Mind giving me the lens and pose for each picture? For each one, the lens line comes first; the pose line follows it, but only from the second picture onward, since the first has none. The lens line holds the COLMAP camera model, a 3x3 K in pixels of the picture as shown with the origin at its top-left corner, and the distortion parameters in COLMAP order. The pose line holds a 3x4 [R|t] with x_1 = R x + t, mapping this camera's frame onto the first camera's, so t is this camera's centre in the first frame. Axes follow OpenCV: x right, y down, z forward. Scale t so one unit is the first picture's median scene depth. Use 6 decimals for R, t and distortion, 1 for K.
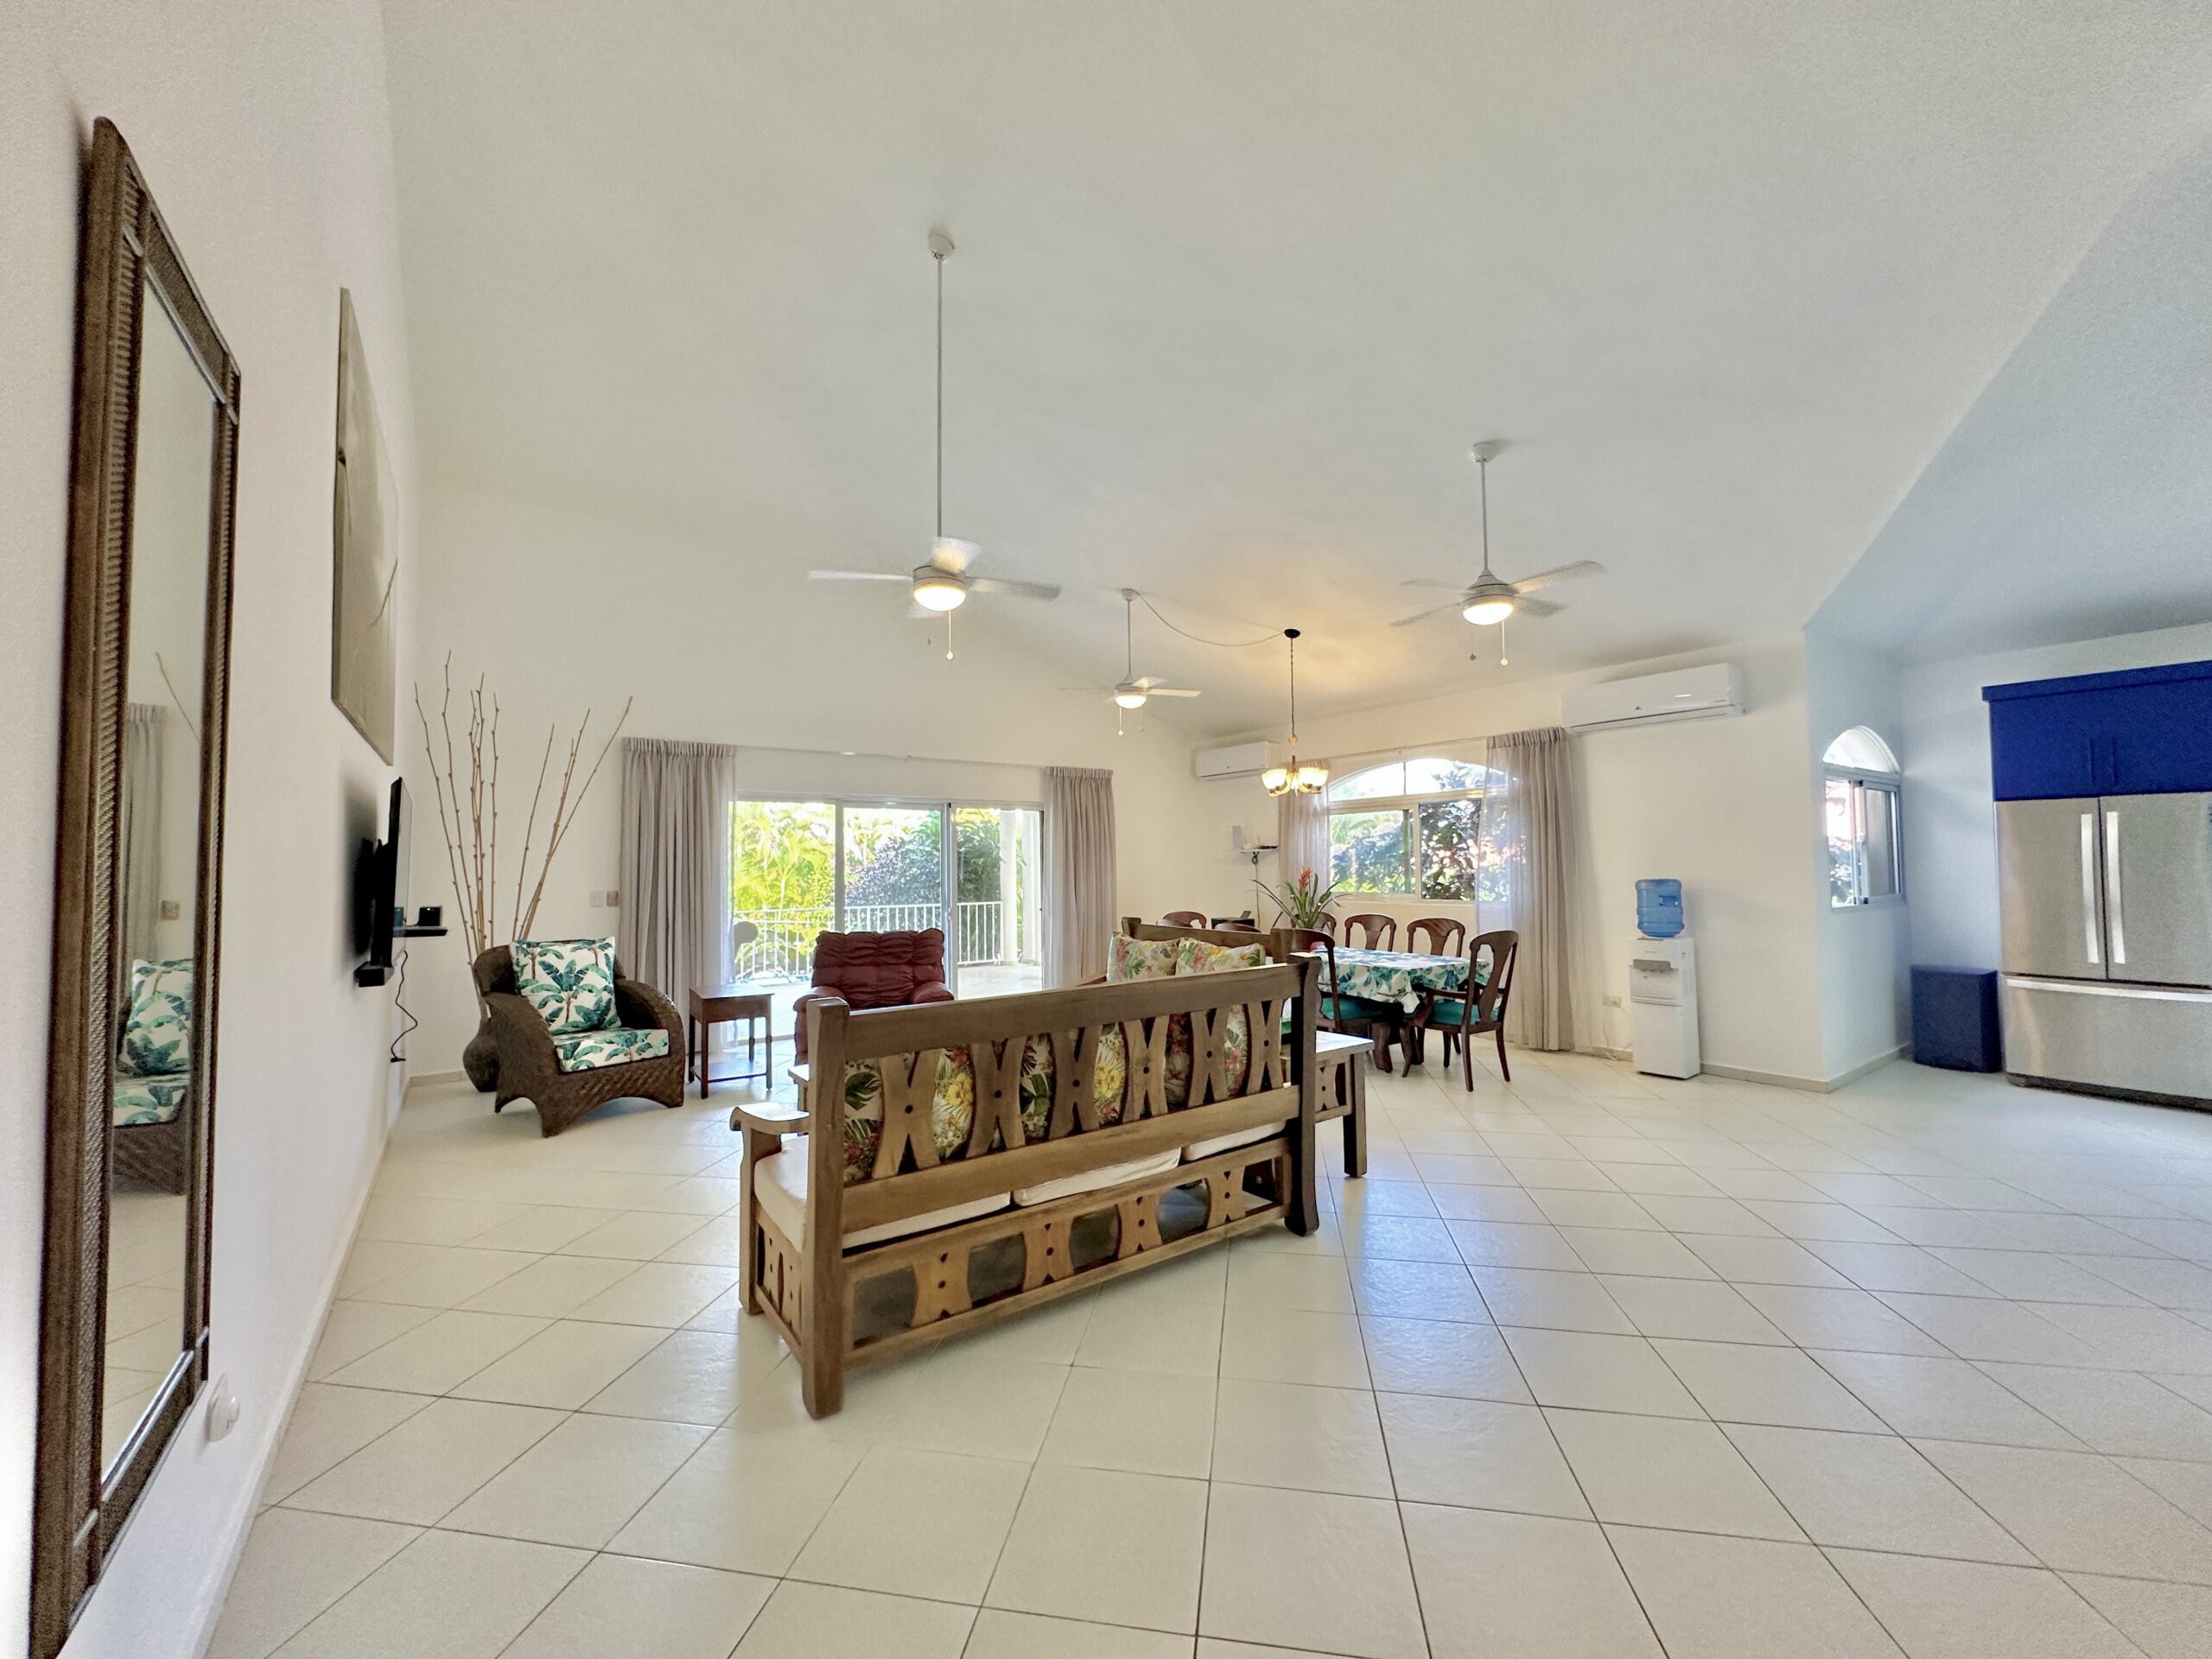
lens RADIAL K [[882.8, 0, 1105.3], [0, 882.8, 835.4], [0, 0, 1]] dist [-0.006021, 0.001898]
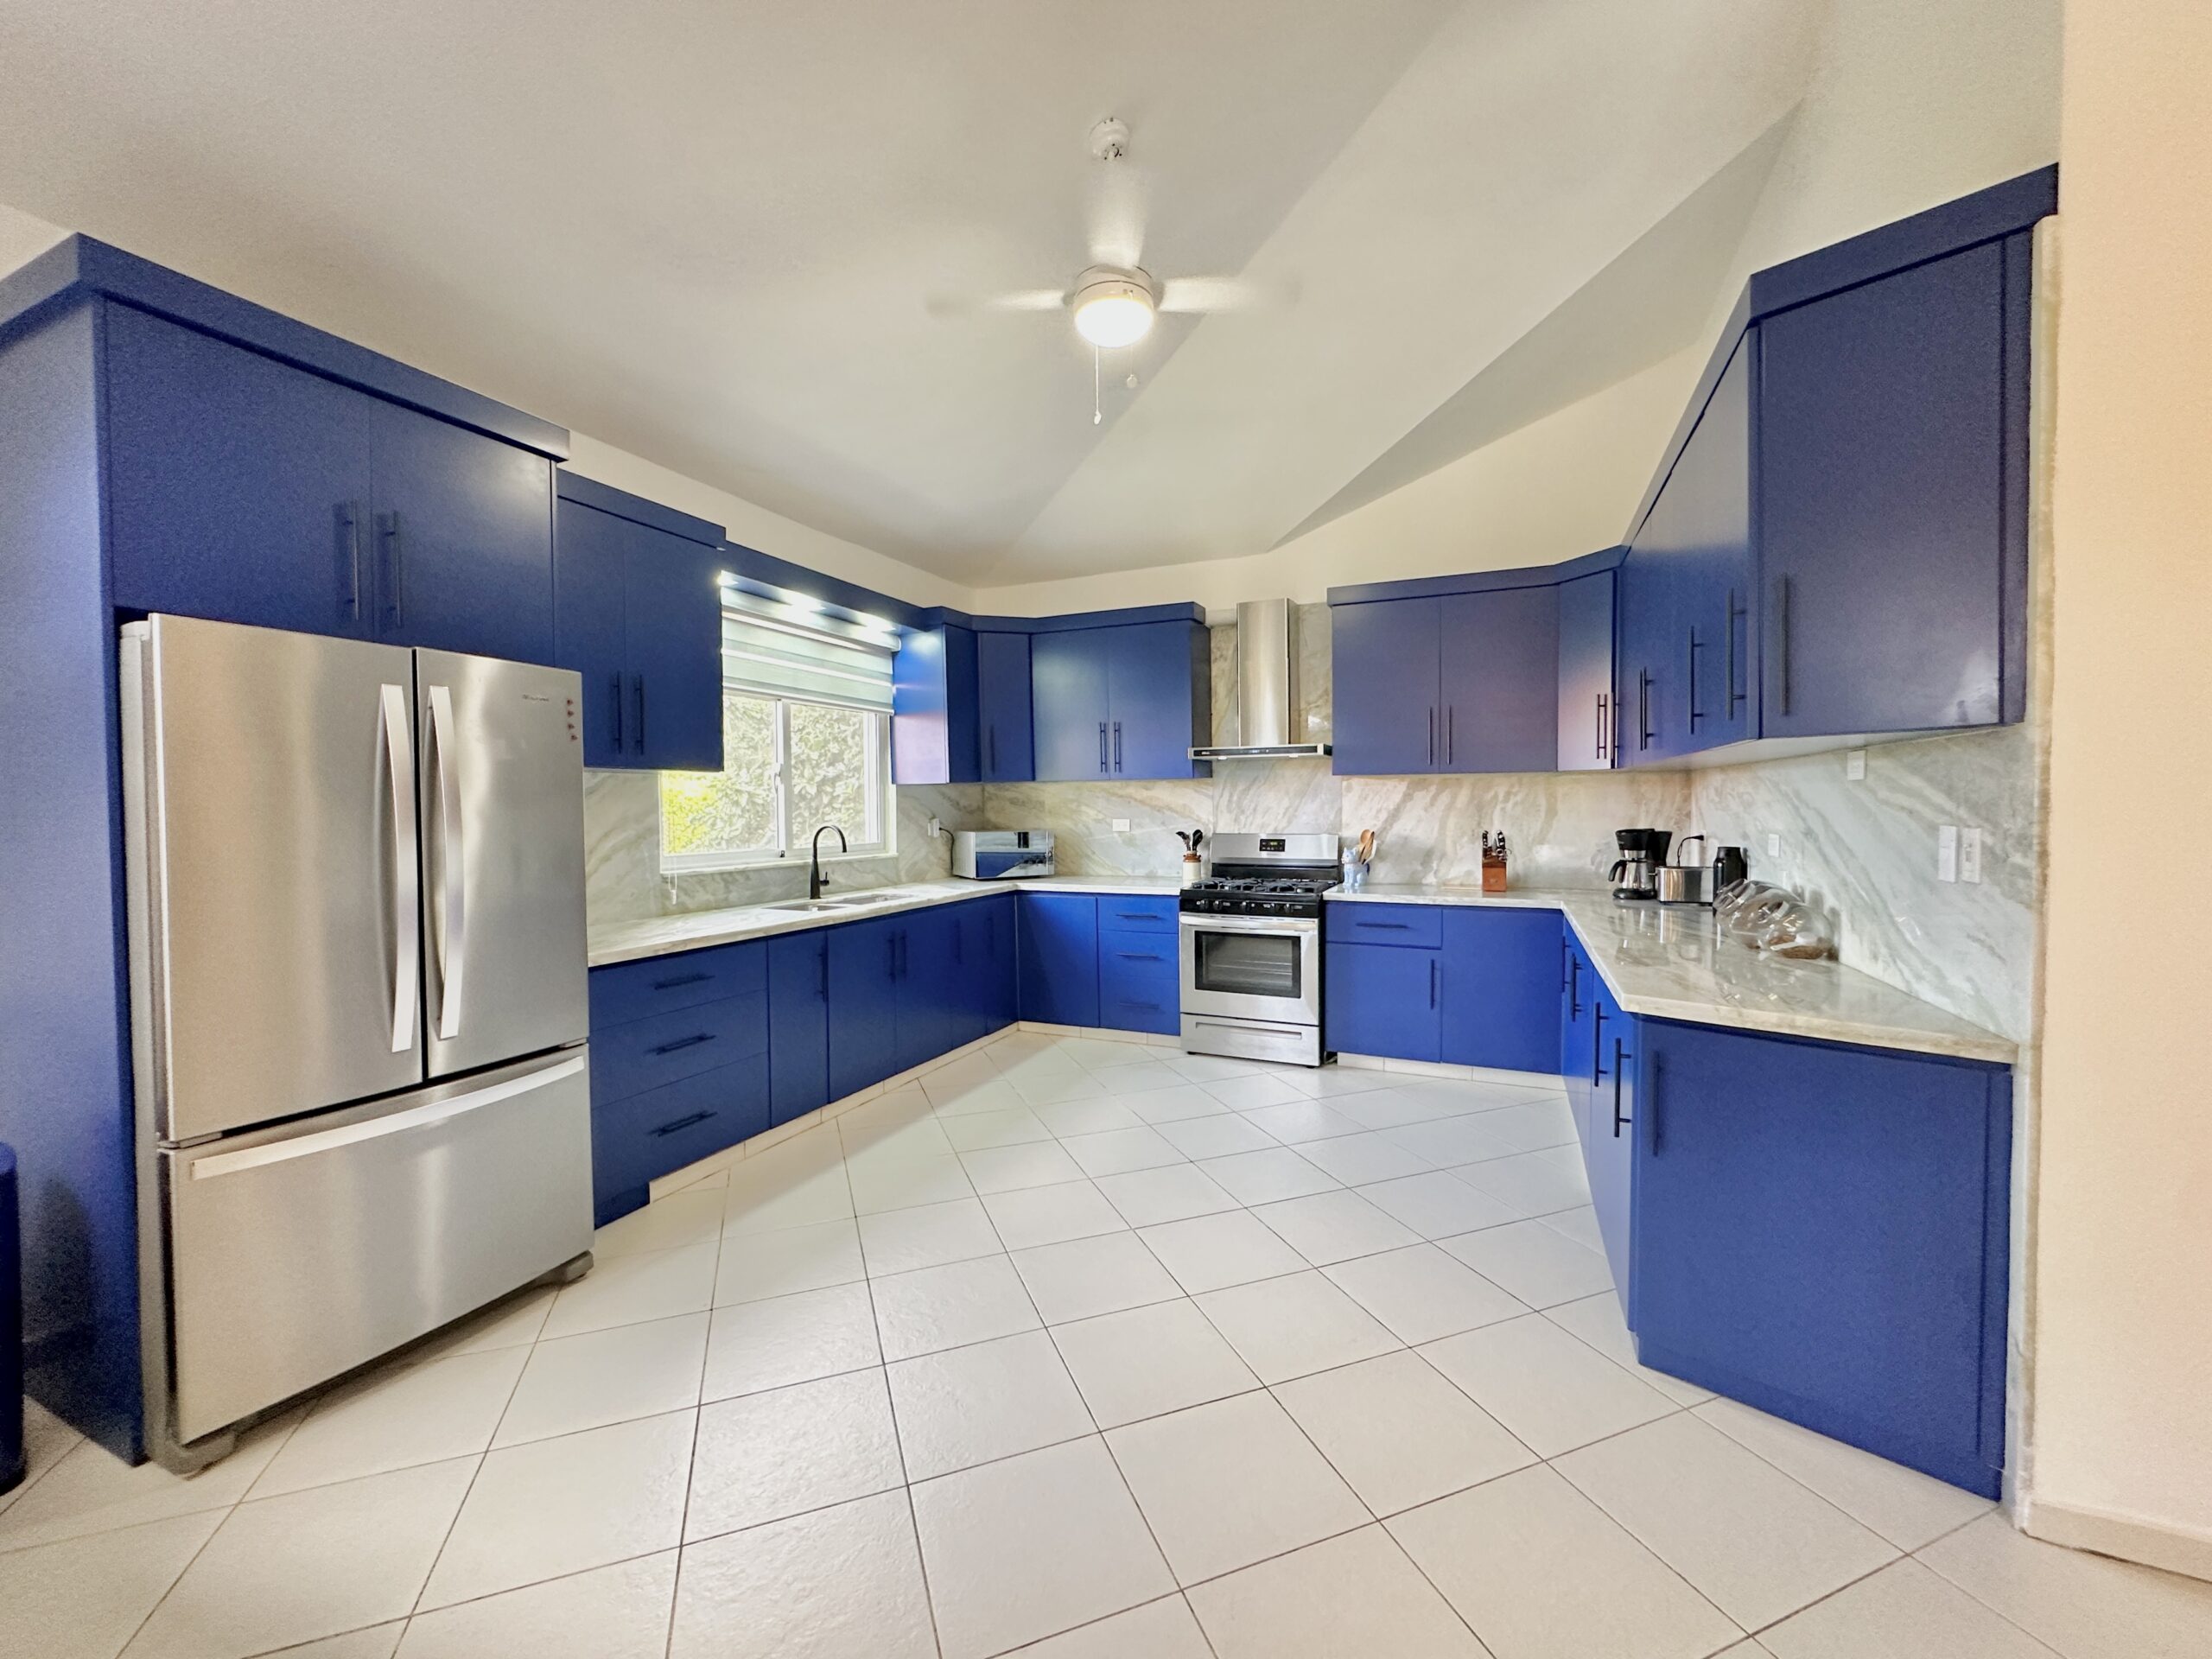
lens RADIAL K [[882.8, 0, 1108.9], [0, 882.8, 824.8], [0, 0, 1]] dist [-0.006021, 0.001898]
pose [[-0.509742, -0.003800, 0.860319, 0.579379], [-0.014683, 0.999883, -0.004283, 0.035202], [-0.860202, -0.014815, -0.509738, 0.886744]]
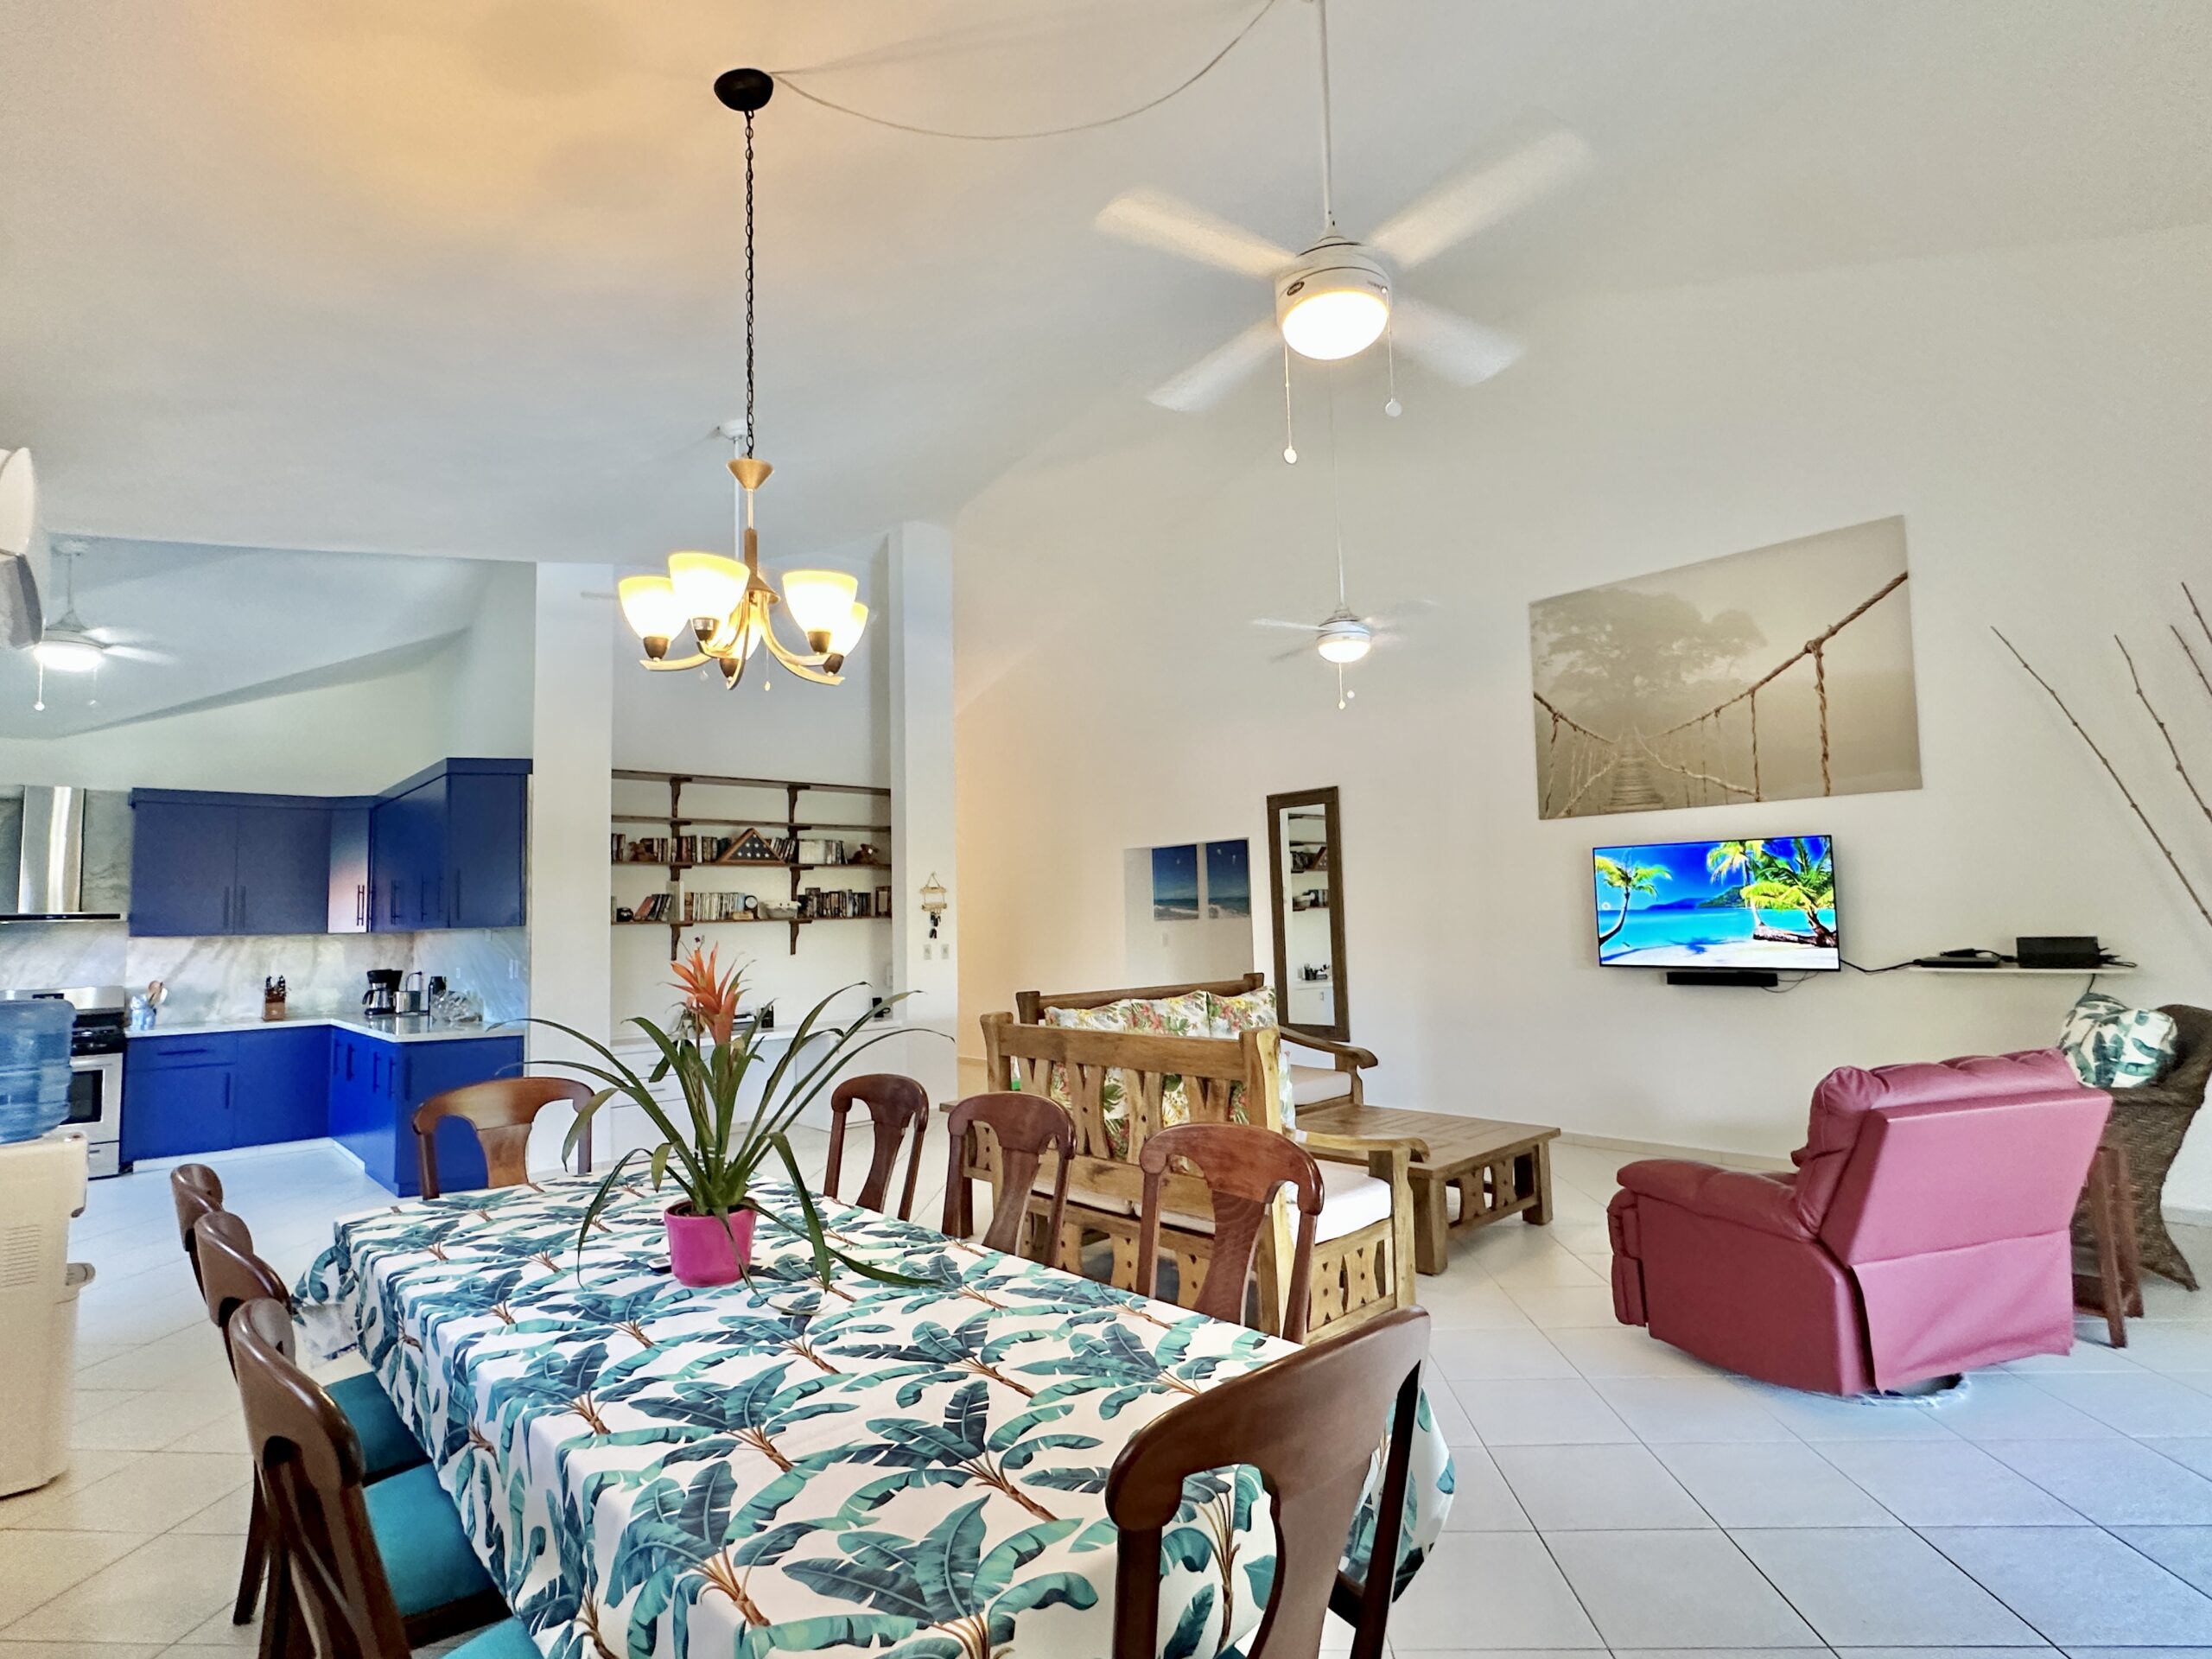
lens RADIAL K [[1098.6, 0, 1100.4], [0, 1098.6, 839.1], [0, 0, 1]] dist [-0.004862, 0.000873]
pose [[-0.991737, 0.030401, -0.124635, 0.201223], [0.043988, 0.993204, -0.107756, 0.056939], [0.120512, -0.112349, -0.986334, 1.737426]]
